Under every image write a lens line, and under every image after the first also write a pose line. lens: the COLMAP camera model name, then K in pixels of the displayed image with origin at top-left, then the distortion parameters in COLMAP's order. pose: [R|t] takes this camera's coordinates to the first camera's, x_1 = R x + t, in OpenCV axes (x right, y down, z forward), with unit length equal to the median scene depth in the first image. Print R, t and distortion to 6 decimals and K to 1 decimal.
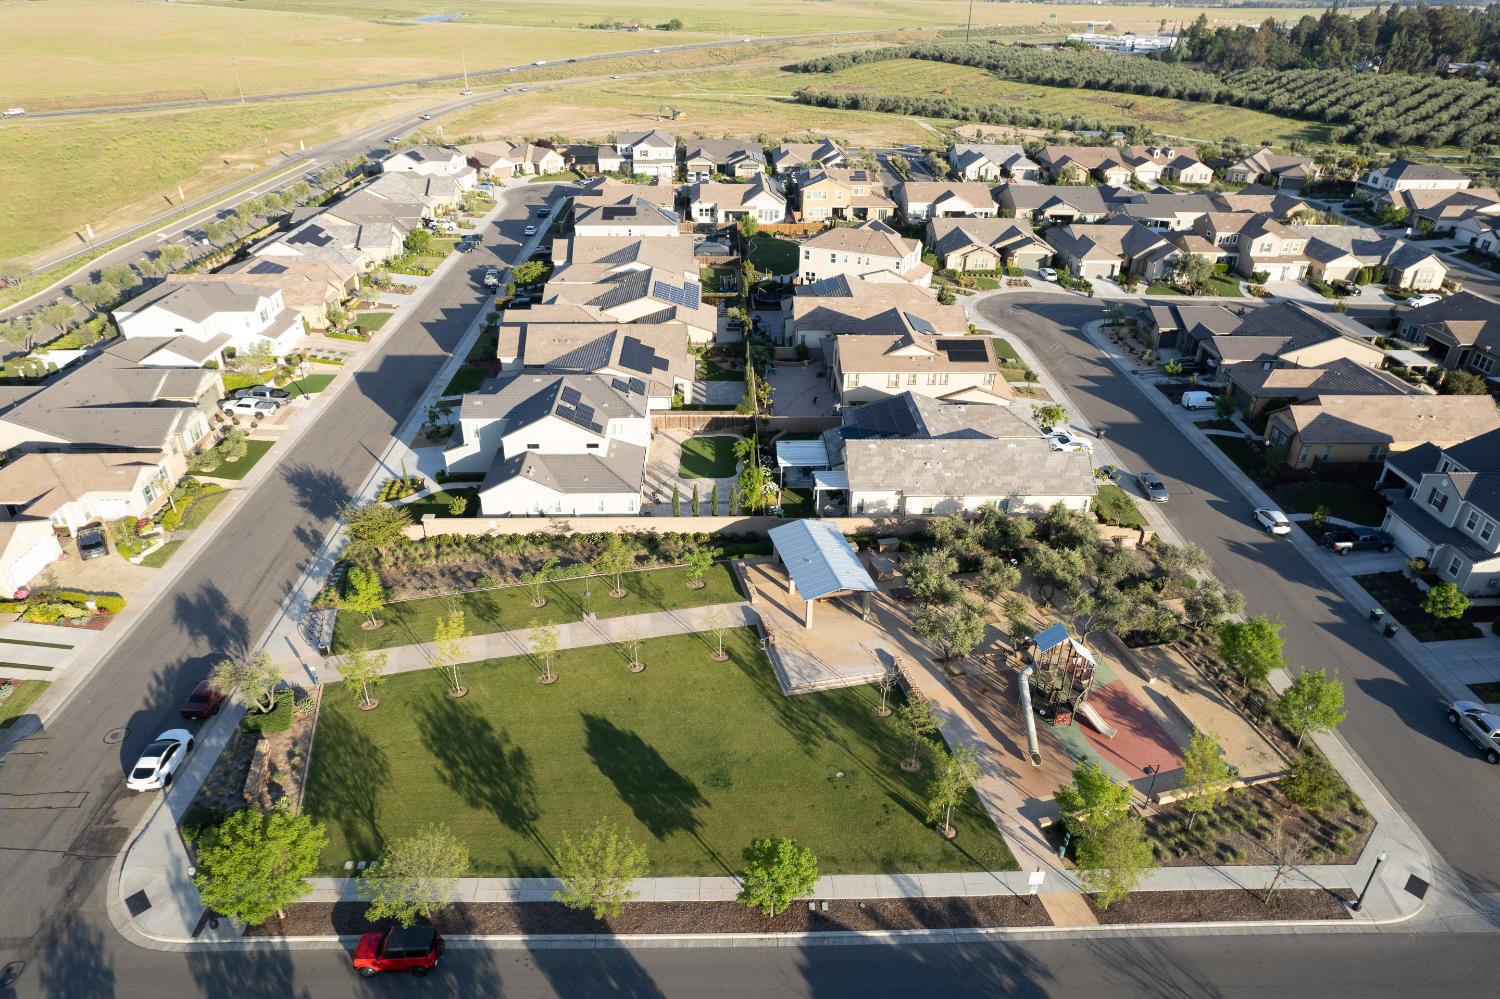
lens RADIAL K [[970.1, 0, 750.0], [0, 970.1, 499.5], [0, 0, 1]] dist [-0.081905, 0.075026]
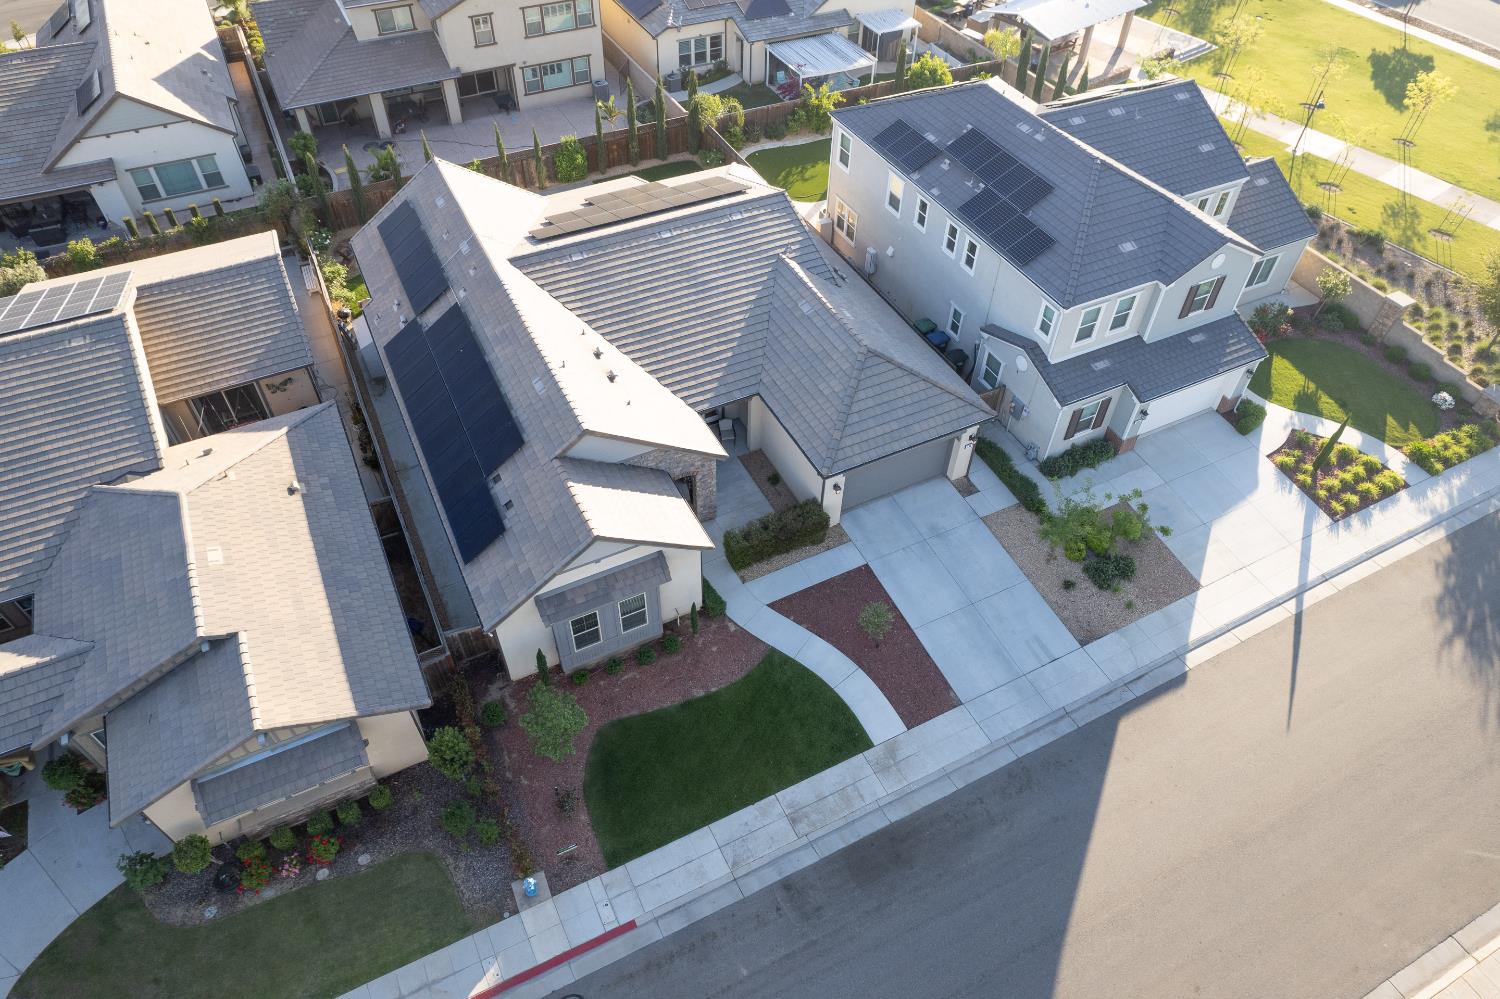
lens RADIAL K [[970.1, 0, 750.0], [0, 970.1, 499.5], [0, 0, 1]] dist [-0.081905, 0.075026]
pose [[-0.420281, -0.681662, 0.598917, -0.359820], [0.410730, 0.445637, 0.795429, -0.310935], [-0.809113, 0.580297, 0.092686, 0.819590]]
